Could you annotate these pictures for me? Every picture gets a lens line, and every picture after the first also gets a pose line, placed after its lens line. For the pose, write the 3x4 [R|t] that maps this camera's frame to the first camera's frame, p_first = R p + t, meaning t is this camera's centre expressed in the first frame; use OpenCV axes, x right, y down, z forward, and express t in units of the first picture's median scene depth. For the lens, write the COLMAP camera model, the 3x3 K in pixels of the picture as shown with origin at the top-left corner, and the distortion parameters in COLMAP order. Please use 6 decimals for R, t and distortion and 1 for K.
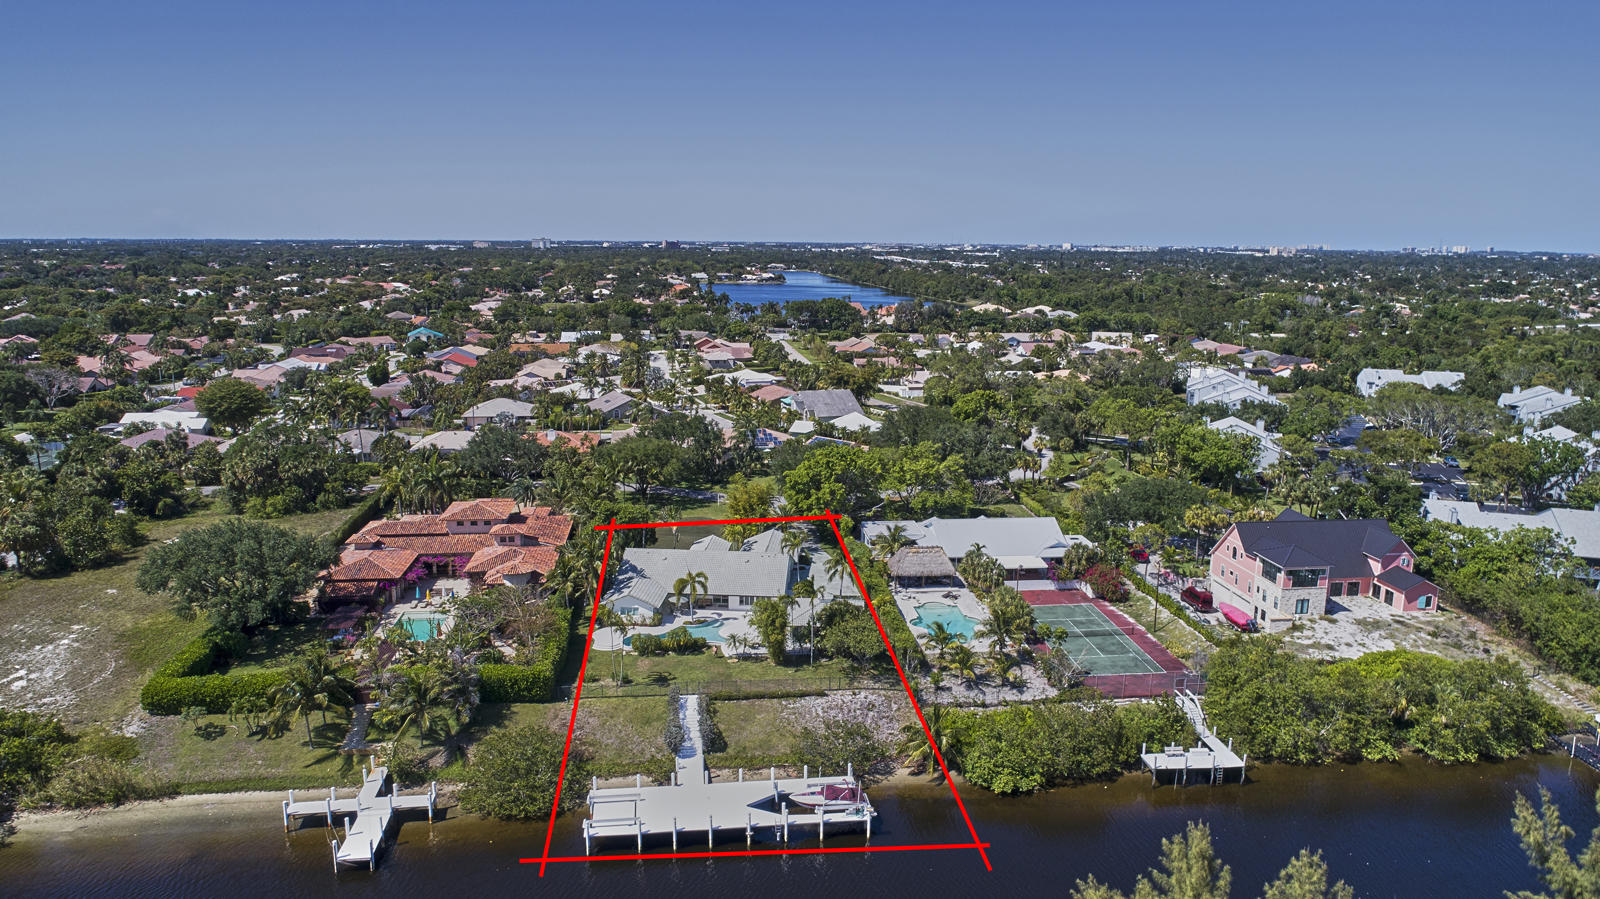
lens RADIAL K [[1076.6, 0, 807.1], [0, 1076.6, 448.7], [0, 0, 1]] dist [-0.009233, 0.006006]
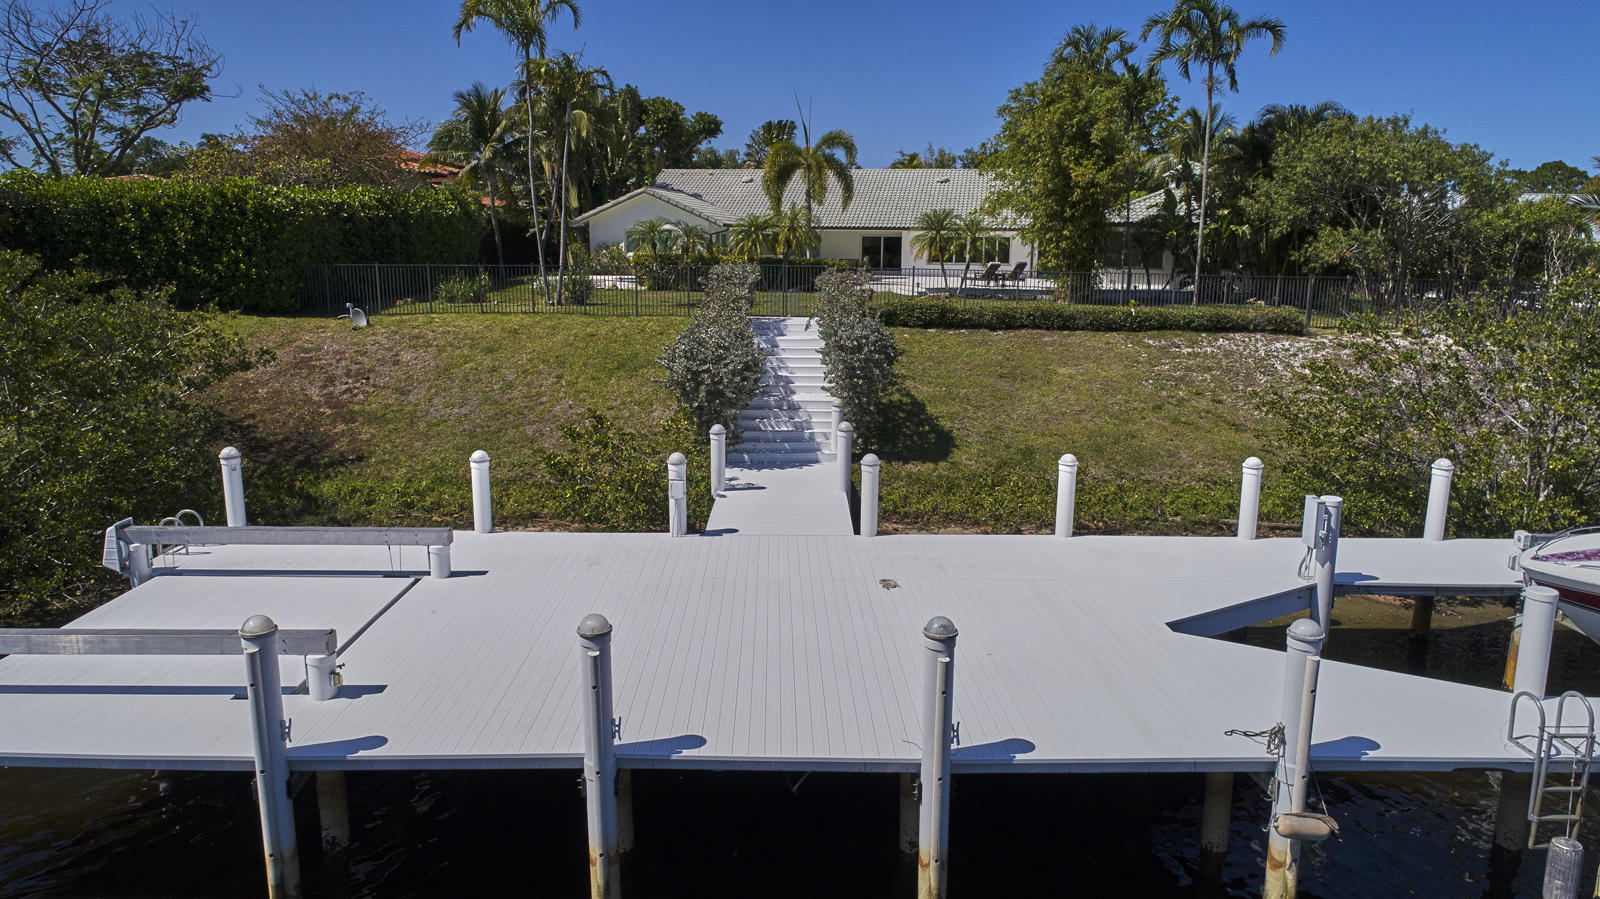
lens RADIAL K [[1076.6, 0, 807.1], [0, 1076.6, 448.7], [0, 0, 1]] dist [-0.009233, 0.006006]
pose [[0.992868, 0.022047, -0.117163, -0.077707], [-0.022981, 0.999714, -0.006631, 0.279862], [0.116984, 0.009276, 0.993091, 0.771915]]
